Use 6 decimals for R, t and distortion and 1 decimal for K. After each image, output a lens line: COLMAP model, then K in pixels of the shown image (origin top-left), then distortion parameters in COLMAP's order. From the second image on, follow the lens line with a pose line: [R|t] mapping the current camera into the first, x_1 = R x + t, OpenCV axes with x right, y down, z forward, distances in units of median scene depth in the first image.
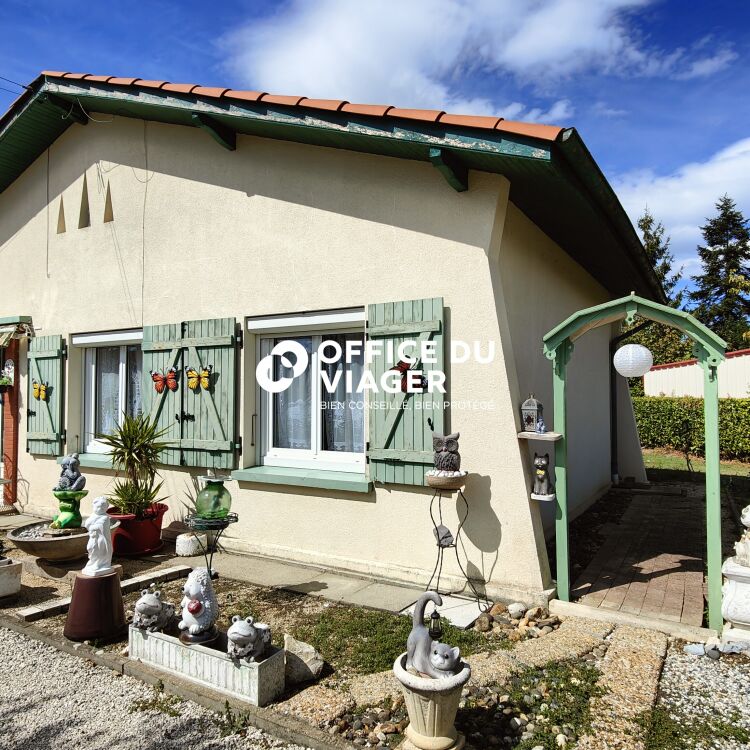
lens RADIAL K [[580.2, 0, 371.9], [0, 580.2, 381.7], [0, 0, 1]] dist [0.044878, -0.047288]
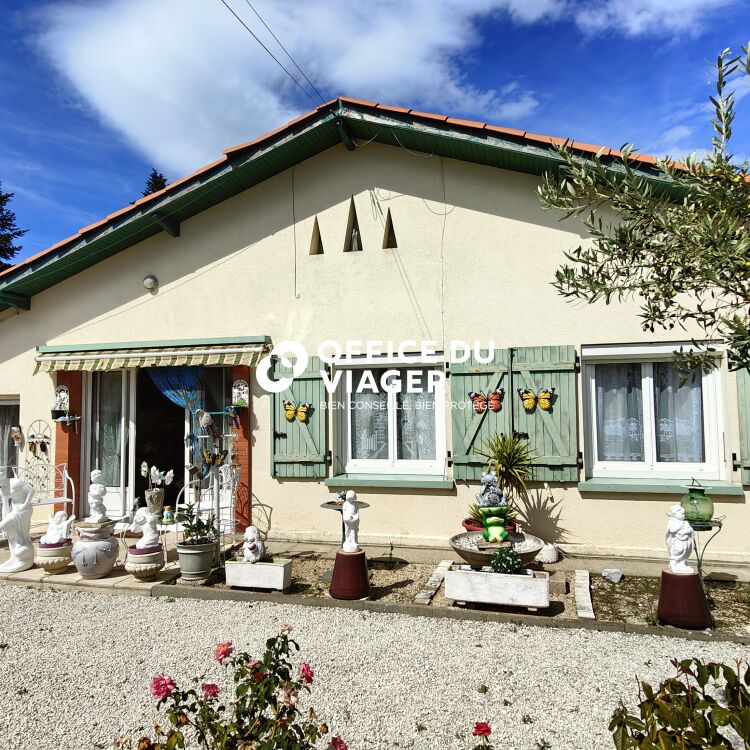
lens RADIAL K [[569.0, 0, 375.0], [0, 569.0, 375.0], [0, 0, 1]] dist [0.102621, -0.131770]
pose [[0.957865, -0.004666, 0.287180, -0.739828], [0.010217, 0.999789, -0.017836, -0.029971], [-0.287036, 0.020019, 0.957711, 0.040145]]
